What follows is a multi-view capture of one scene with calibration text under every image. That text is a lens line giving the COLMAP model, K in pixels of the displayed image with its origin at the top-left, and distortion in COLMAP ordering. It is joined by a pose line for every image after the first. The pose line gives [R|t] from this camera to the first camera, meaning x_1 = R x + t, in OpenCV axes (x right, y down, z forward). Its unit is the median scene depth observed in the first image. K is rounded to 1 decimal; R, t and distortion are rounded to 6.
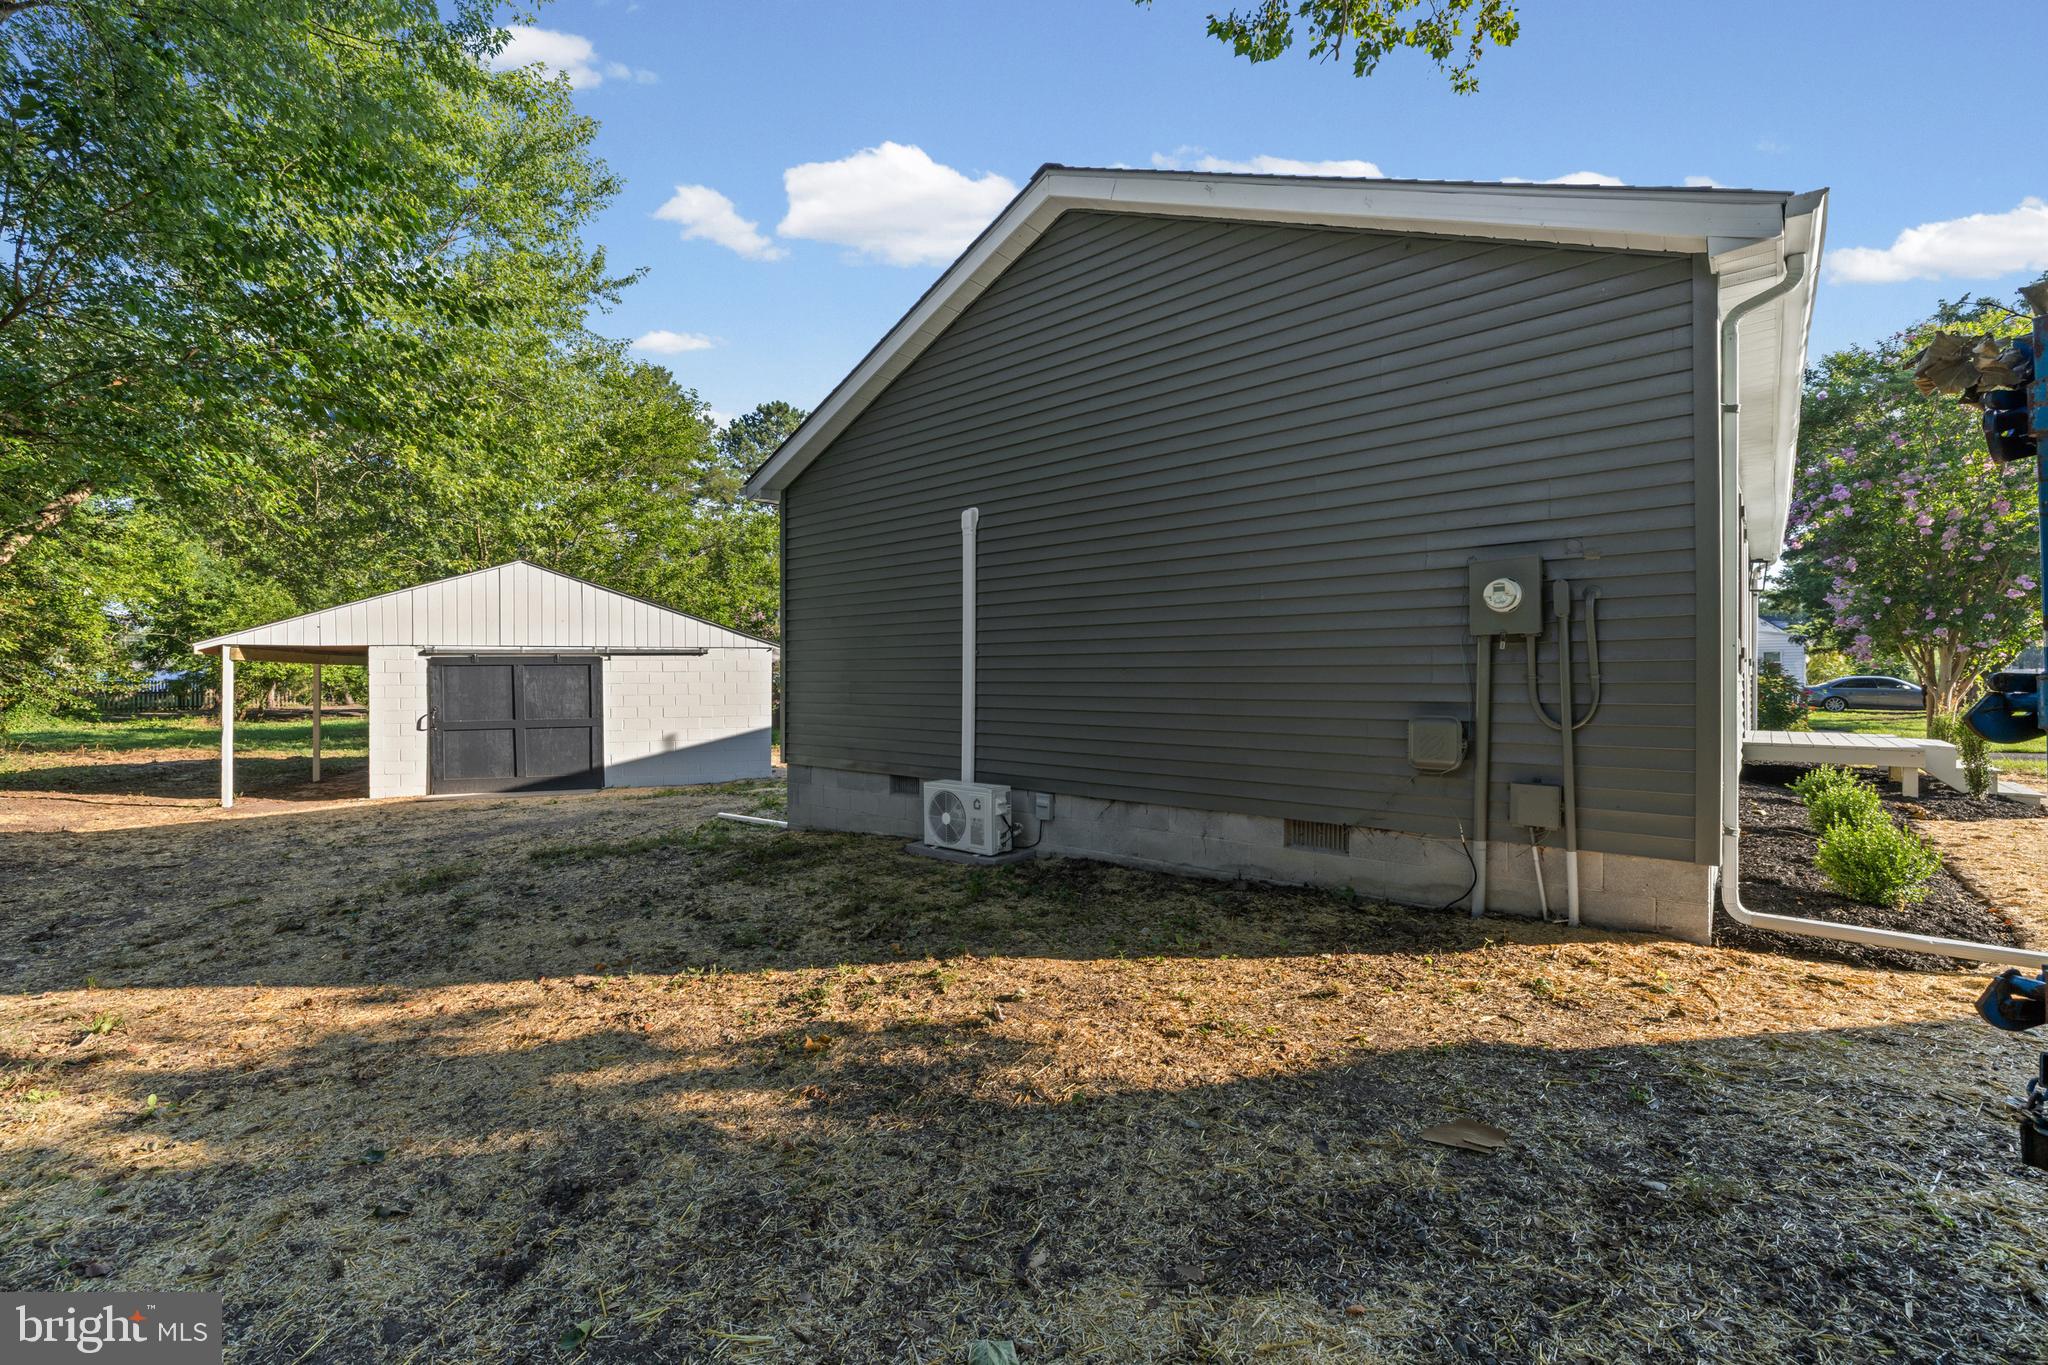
lens RADIAL K [[869.9, 0, 1025.7], [0, 869.9, 679.1], [0, 0, 1]] dist [0.018103, -0.000282]
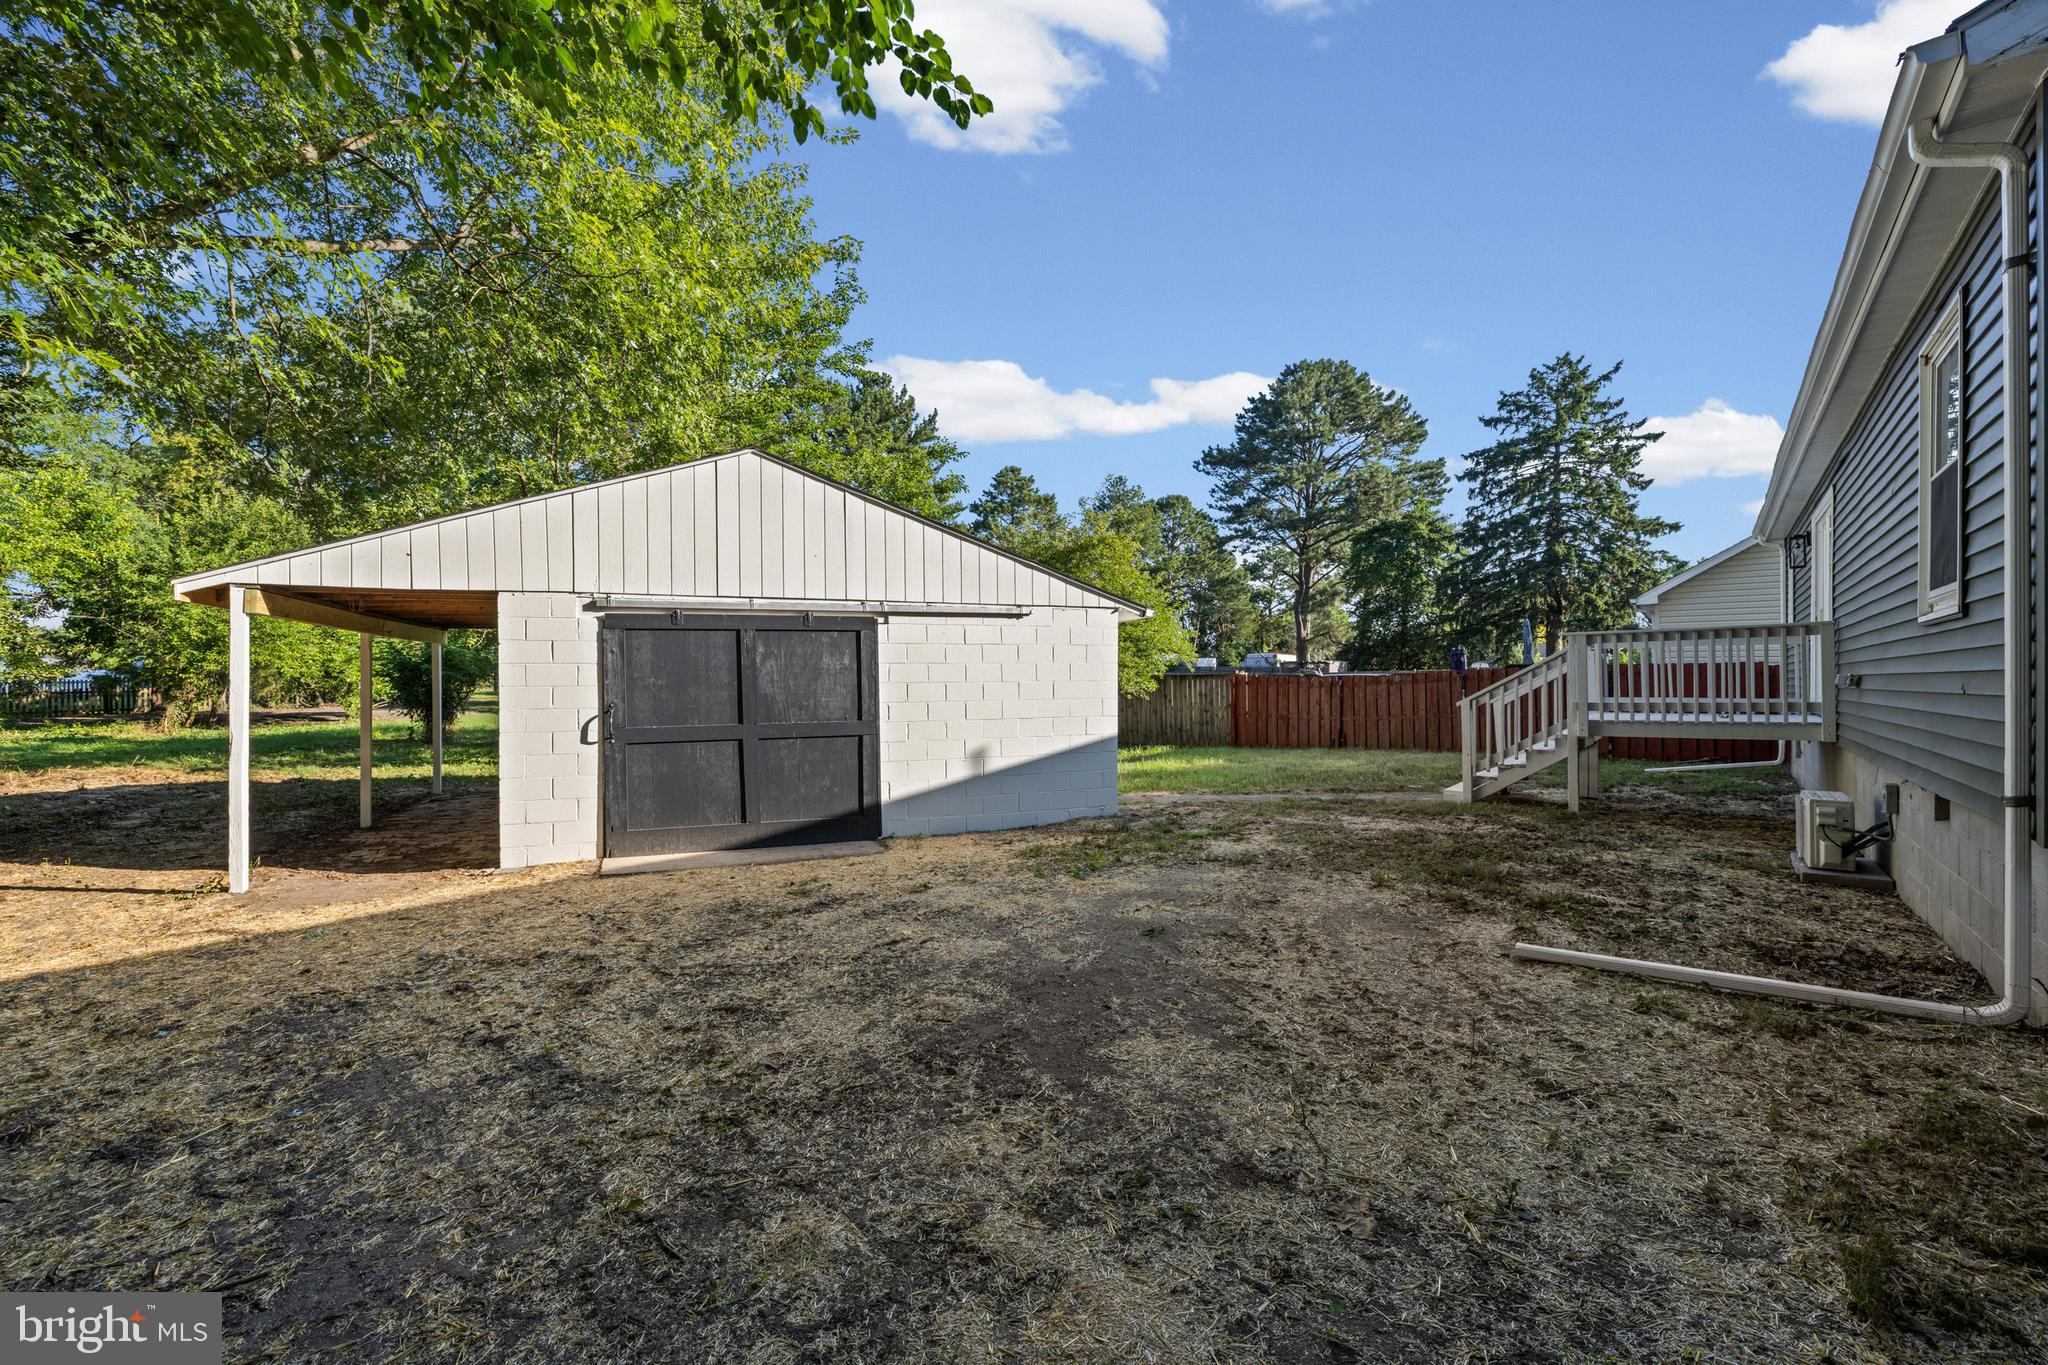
lens RADIAL K [[869.9, 0, 1022.5], [0, 869.9, 689.2], [0, 0, 1]] dist [0.018103, -0.000282]
pose [[0.999040, -0.001031, 0.043788, -0.411480], [0.000724, 0.999975, 0.007033, 0.018498], [-0.043794, -0.006994, 0.999016, 0.405203]]
